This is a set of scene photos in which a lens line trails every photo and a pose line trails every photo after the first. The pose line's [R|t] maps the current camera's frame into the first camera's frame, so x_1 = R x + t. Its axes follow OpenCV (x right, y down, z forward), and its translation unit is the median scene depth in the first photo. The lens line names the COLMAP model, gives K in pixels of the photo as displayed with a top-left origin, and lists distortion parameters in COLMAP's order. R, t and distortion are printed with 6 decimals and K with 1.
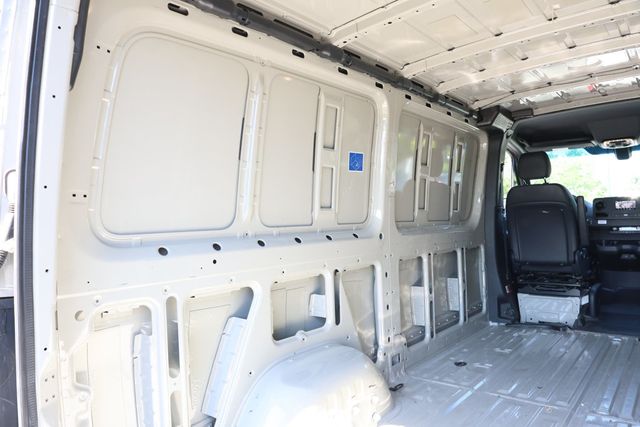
lens RADIAL K [[444.6, 0, 334.4], [0, 444.6, 211.4], [0, 0, 1]] dist [-0.026524, 0.000746]
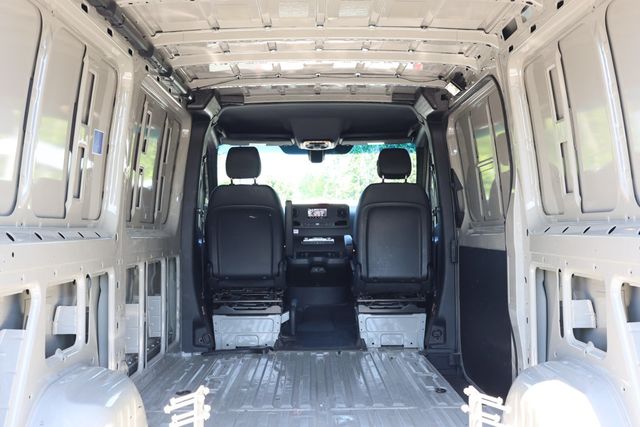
lens RADIAL K [[718.9, 0, 319.7], [0, 718.9, 215.2], [0, 0, 1]] dist [-0.004785, 0.000000]
pose [[0.774395, 0.037342, 0.631599, -0.301420], [-0.032078, 0.999290, -0.019751, 0.021205], [-0.631888, -0.004966, 0.775044, -0.168940]]
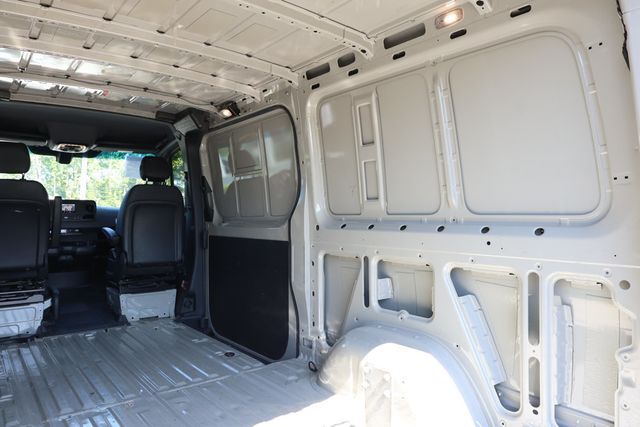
lens RADIAL K [[447.6, 0, 322.5], [0, 447.6, 215.2], [0, 0, 1]] dist [-0.023295, 0.014328]
pose [[0.217792, 0.031817, 0.975477, -0.254079], [-0.028382, 0.999252, -0.026255, 0.014635], [-0.975583, -0.021967, 0.218532, 0.202897]]
